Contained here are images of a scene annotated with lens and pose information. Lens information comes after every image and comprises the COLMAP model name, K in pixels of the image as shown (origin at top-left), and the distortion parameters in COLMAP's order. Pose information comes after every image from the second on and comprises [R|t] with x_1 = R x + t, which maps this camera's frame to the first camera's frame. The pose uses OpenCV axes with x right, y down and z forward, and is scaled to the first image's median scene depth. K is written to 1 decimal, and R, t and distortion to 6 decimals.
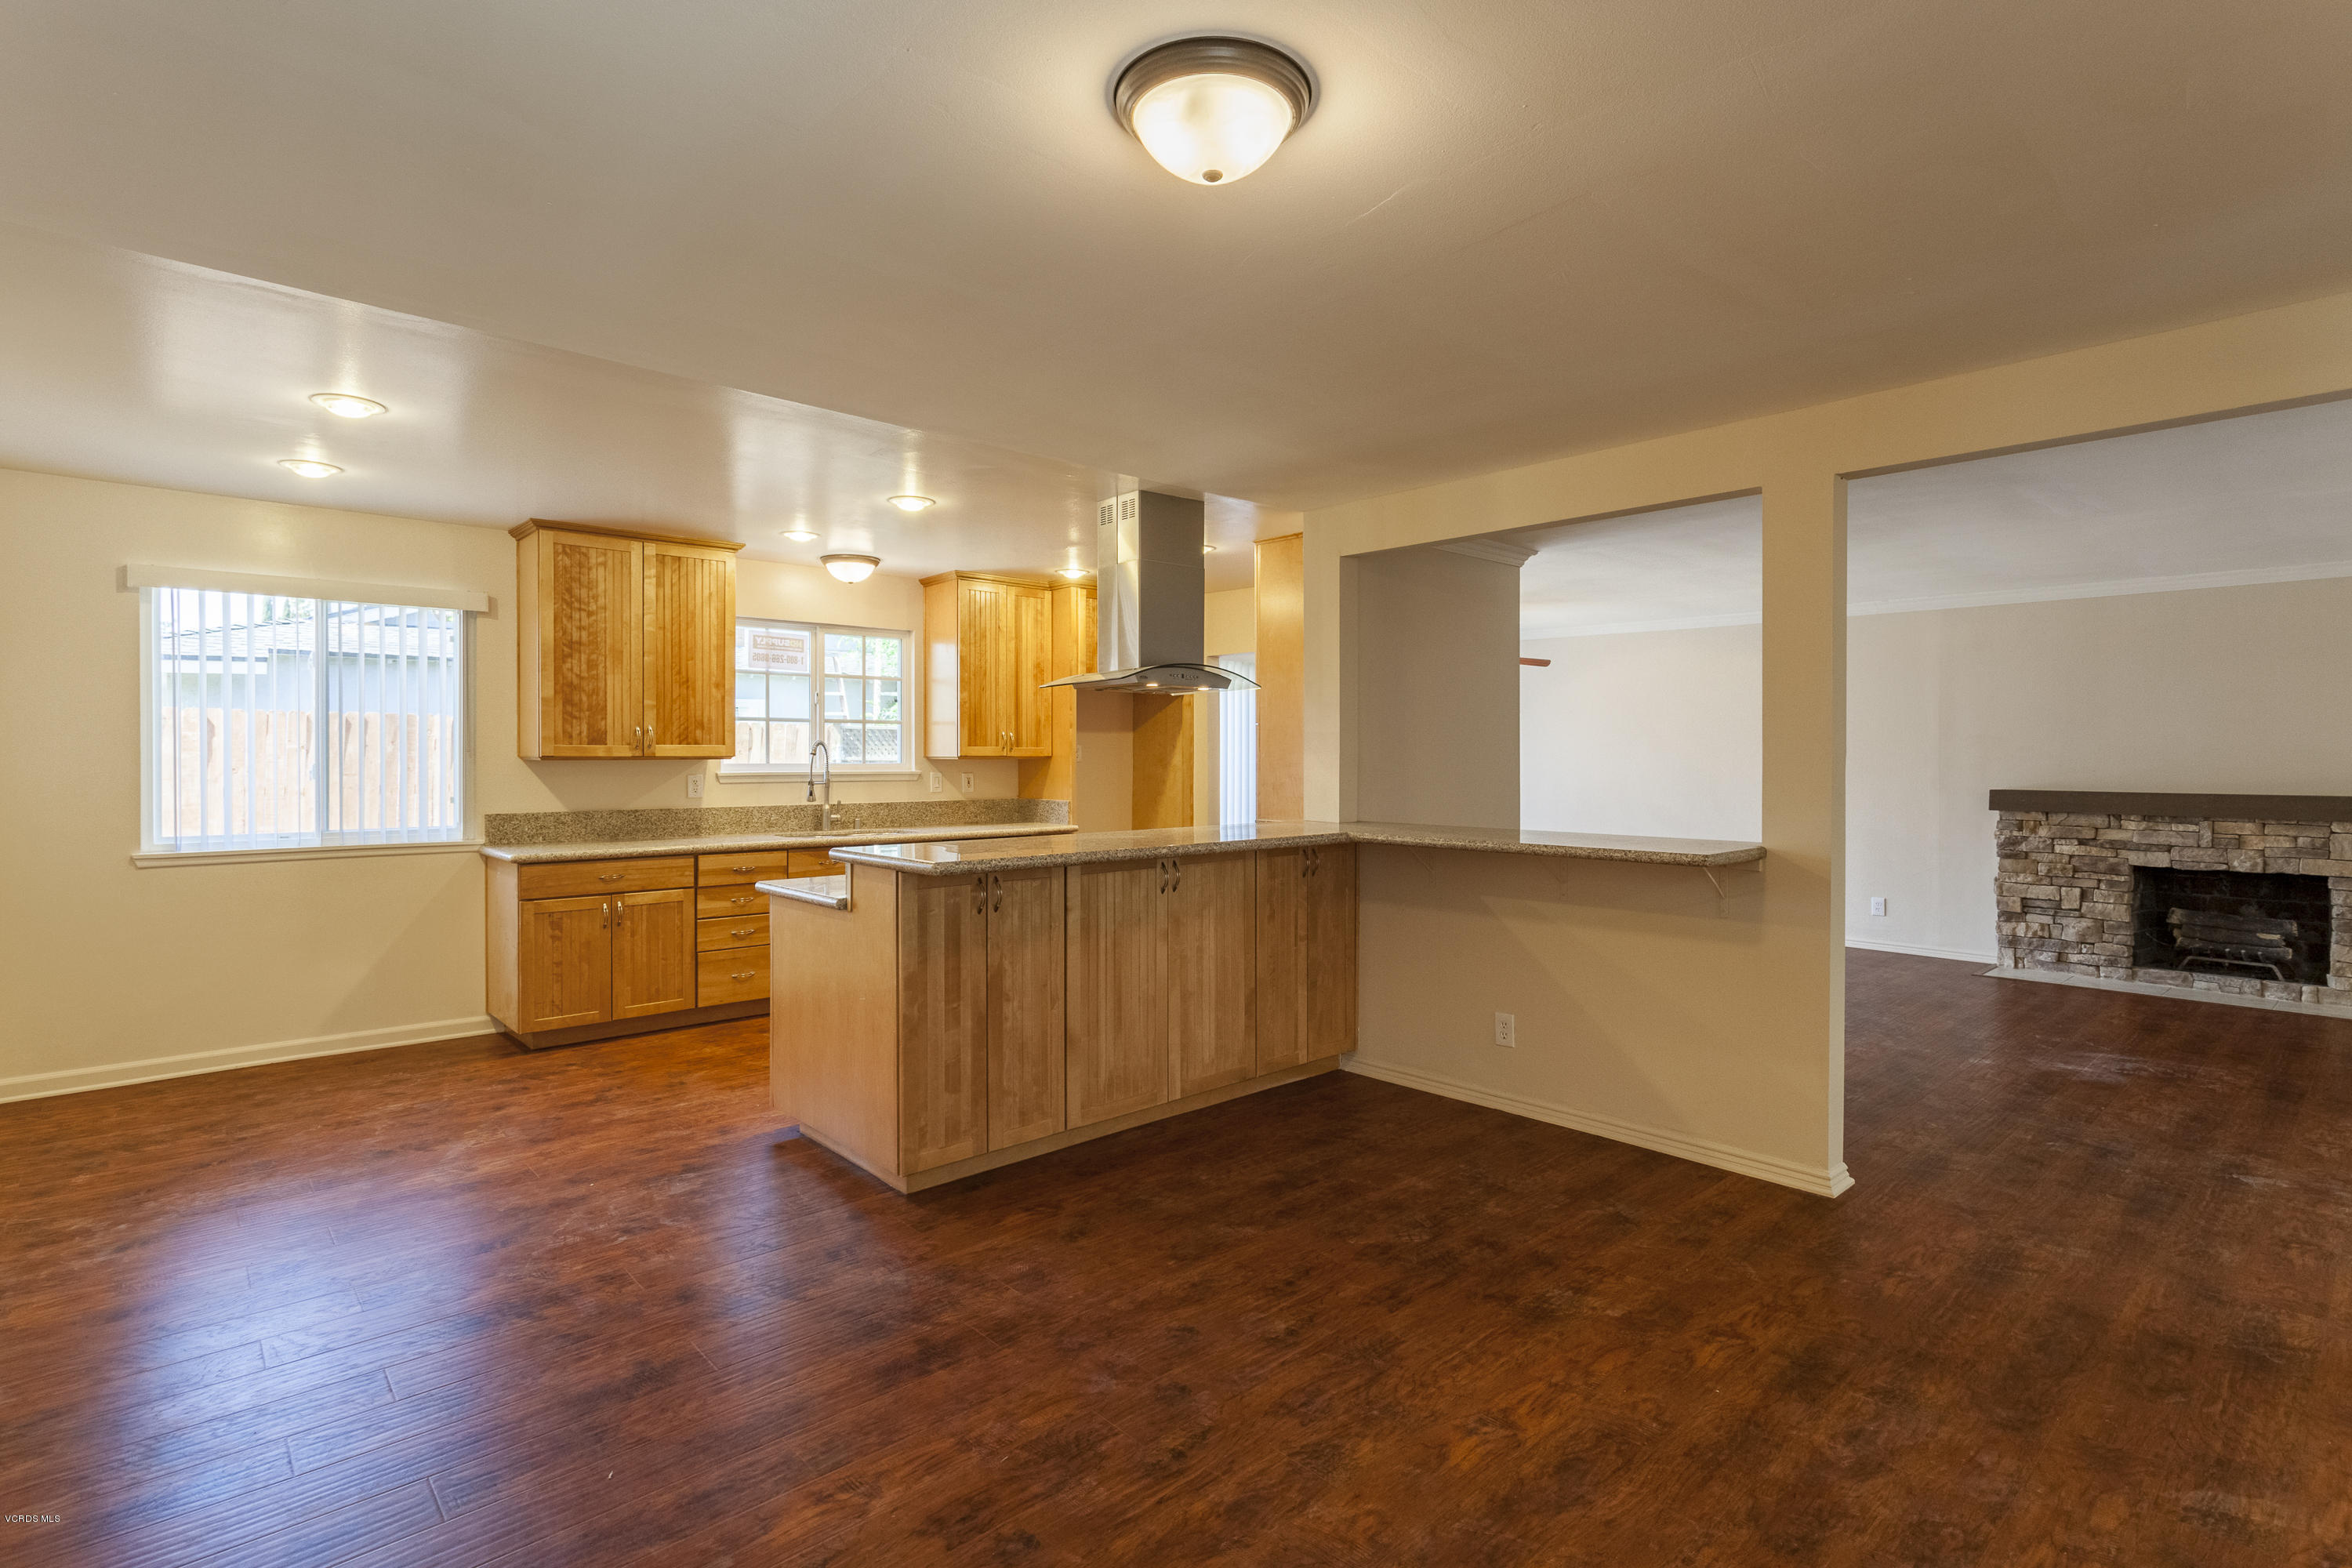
lens RADIAL K [[1128.2, 0, 1173.1], [0, 1128.2, 764.1], [0, 0, 1]] dist [0.000312, 0.001370]
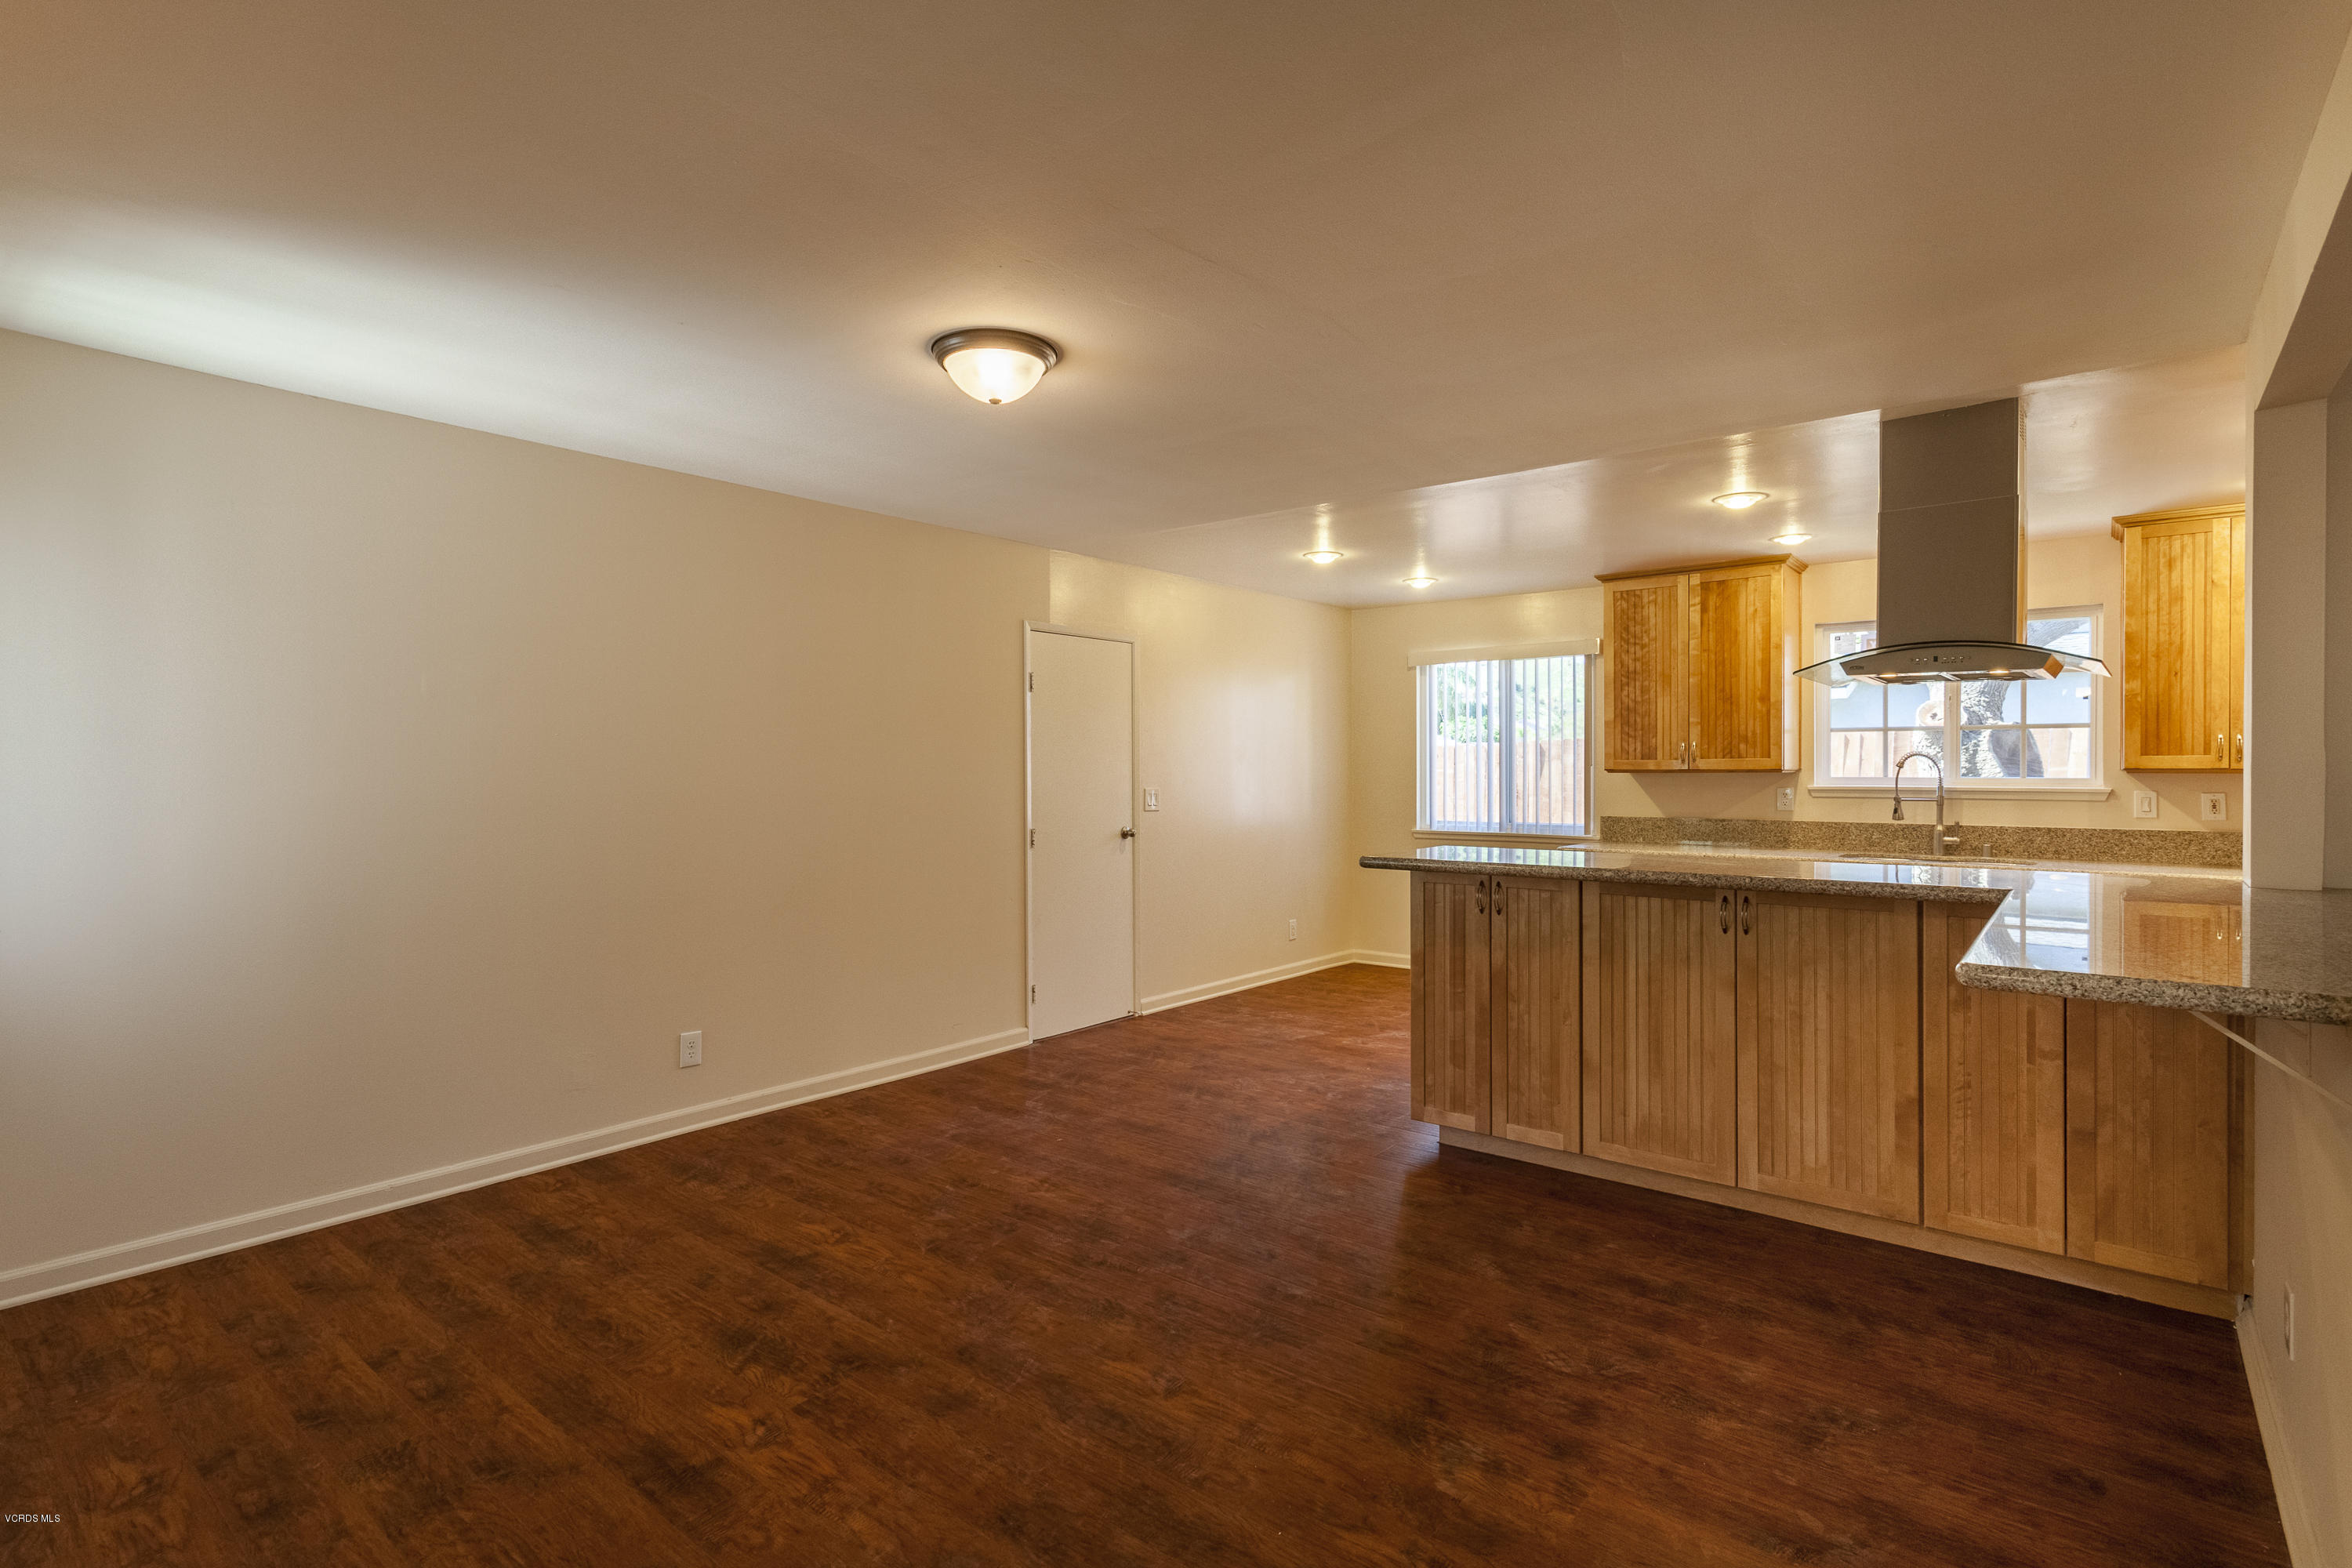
lens RADIAL K [[1138.7, 0, 1167.4], [0, 1138.7, 775.6], [0, 0, 1]] dist [0.002338, 0.000545]
pose [[0.146022, 0.004508, -0.989271, 0.555870], [-0.005649, 0.999977, 0.003723, -0.002209], [0.989265, 0.005044, 0.146045, 0.339367]]
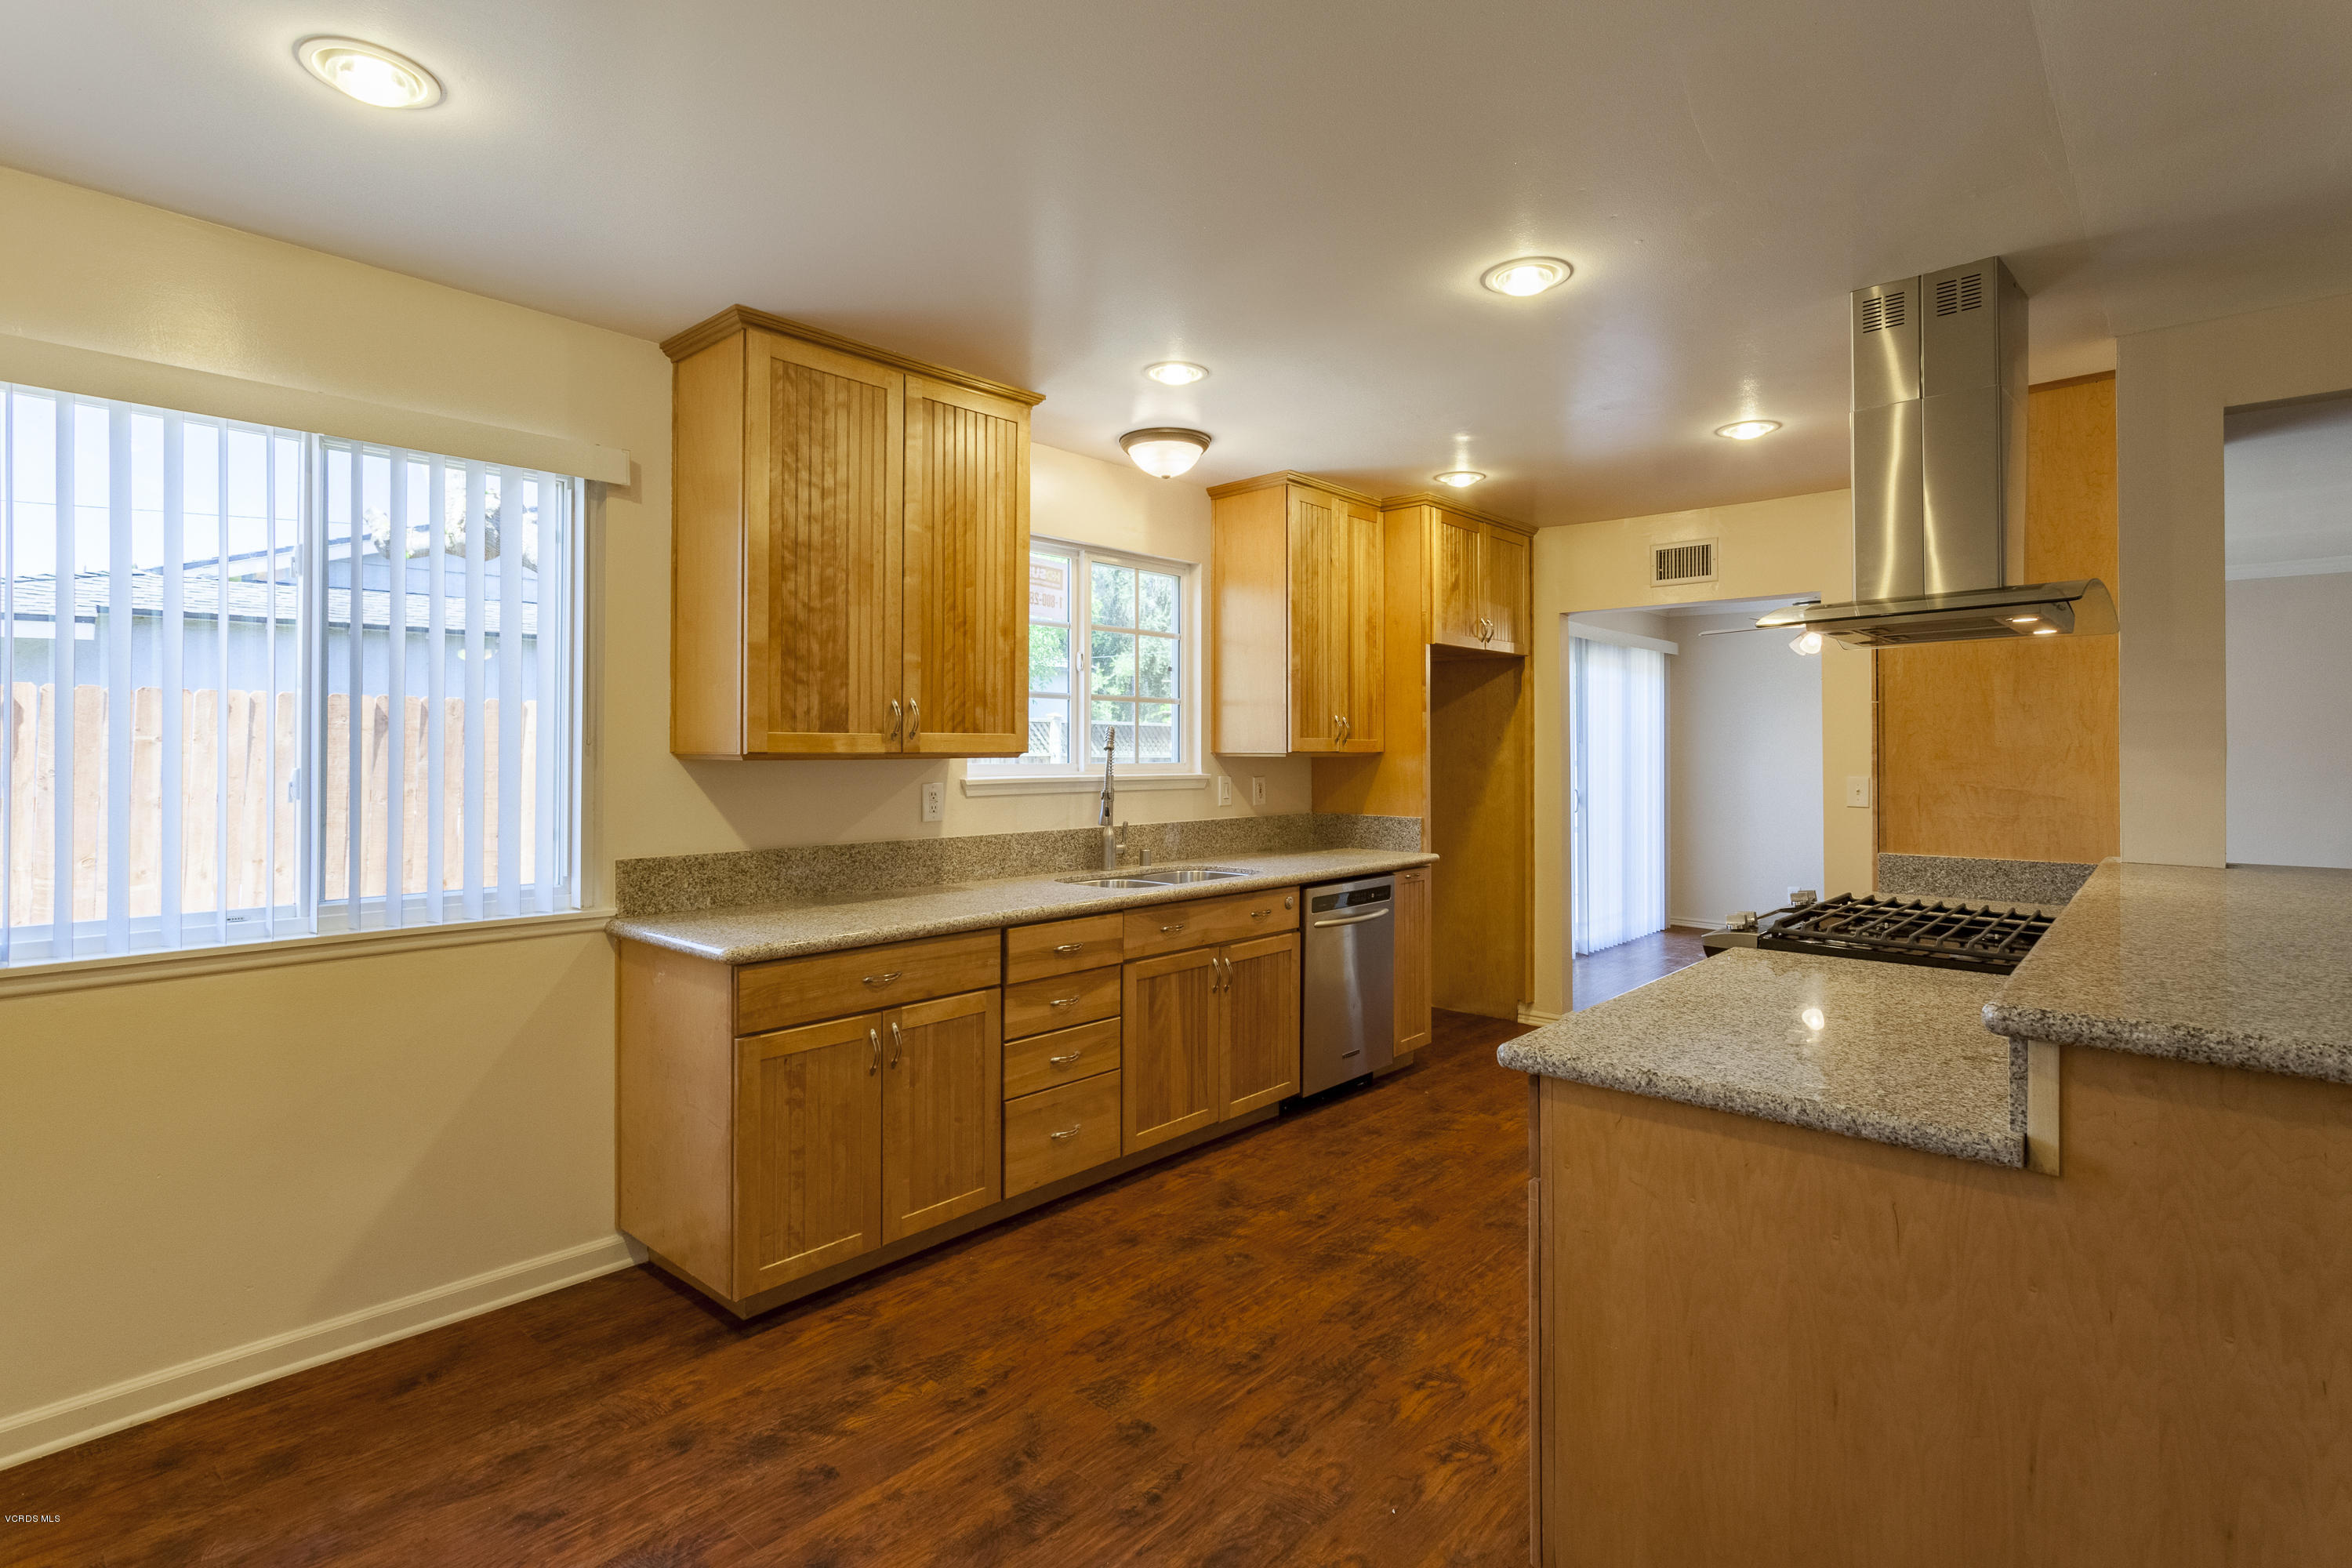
lens RADIAL K [[1139.4, 0, 1187.3], [0, 1139.4, 744.6], [0, 0, 1]] dist [0.003792, 0.000439]
pose [[0.994564, 0.000383, 0.104130, -0.390018], [0.000866, 0.999928, -0.011949, -0.004211], [-0.104127, 0.011974, 0.994492, 0.422192]]
